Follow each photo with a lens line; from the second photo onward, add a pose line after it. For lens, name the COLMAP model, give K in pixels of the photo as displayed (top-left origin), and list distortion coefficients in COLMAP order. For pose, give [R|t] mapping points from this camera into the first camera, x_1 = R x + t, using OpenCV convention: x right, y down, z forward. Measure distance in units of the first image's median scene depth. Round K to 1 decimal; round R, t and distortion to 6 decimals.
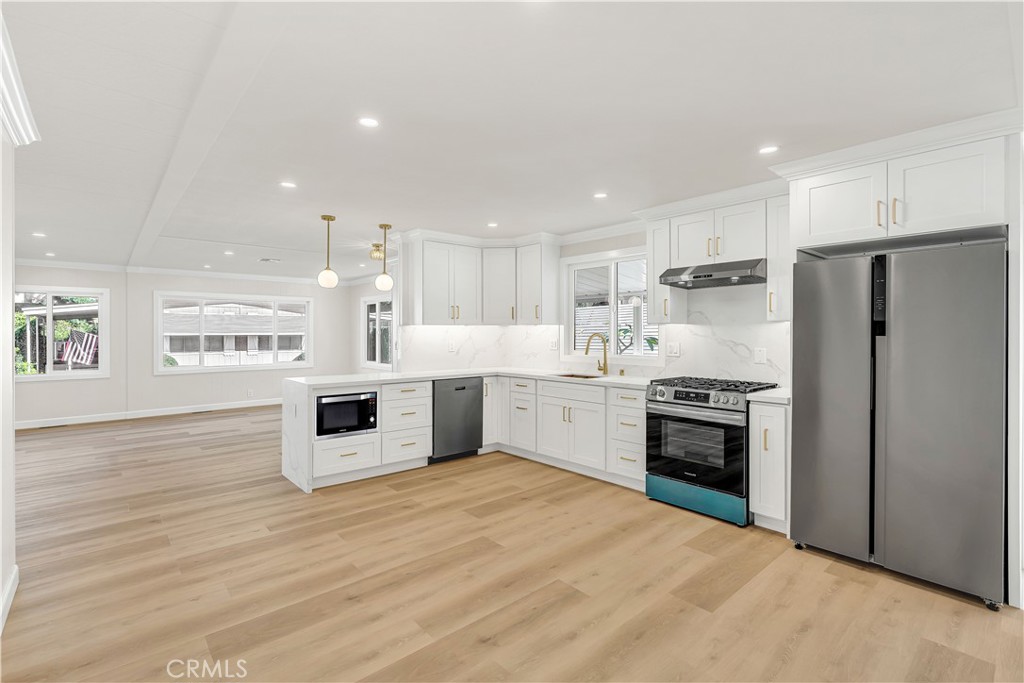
lens RADIAL K [[468.4, 0, 511.3], [0, 468.4, 331.5], [0, 0, 1]] dist [-0.006775, 0.000263]
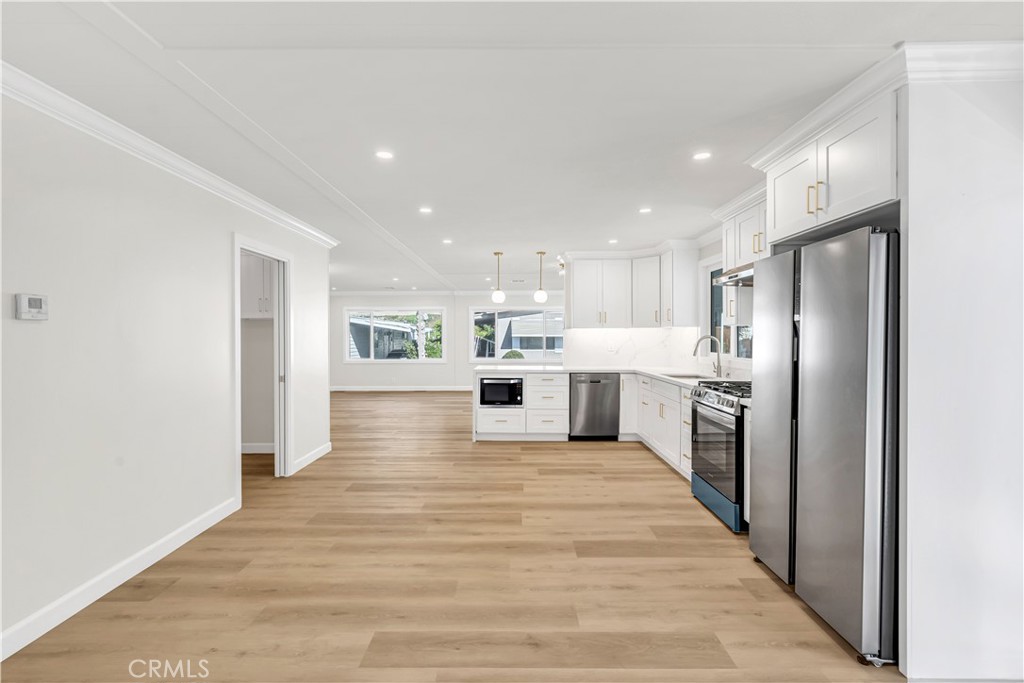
lens RADIAL K [[468.4, 0, 511.3], [0, 468.4, 331.5], [0, 0, 1]] dist [-0.006775, 0.000263]
pose [[0.742862, -0.005576, -0.669422, 0.614434], [0.003197, 0.999983, -0.004782, -0.000353], [0.669437, 0.001413, 0.742867, -0.030320]]
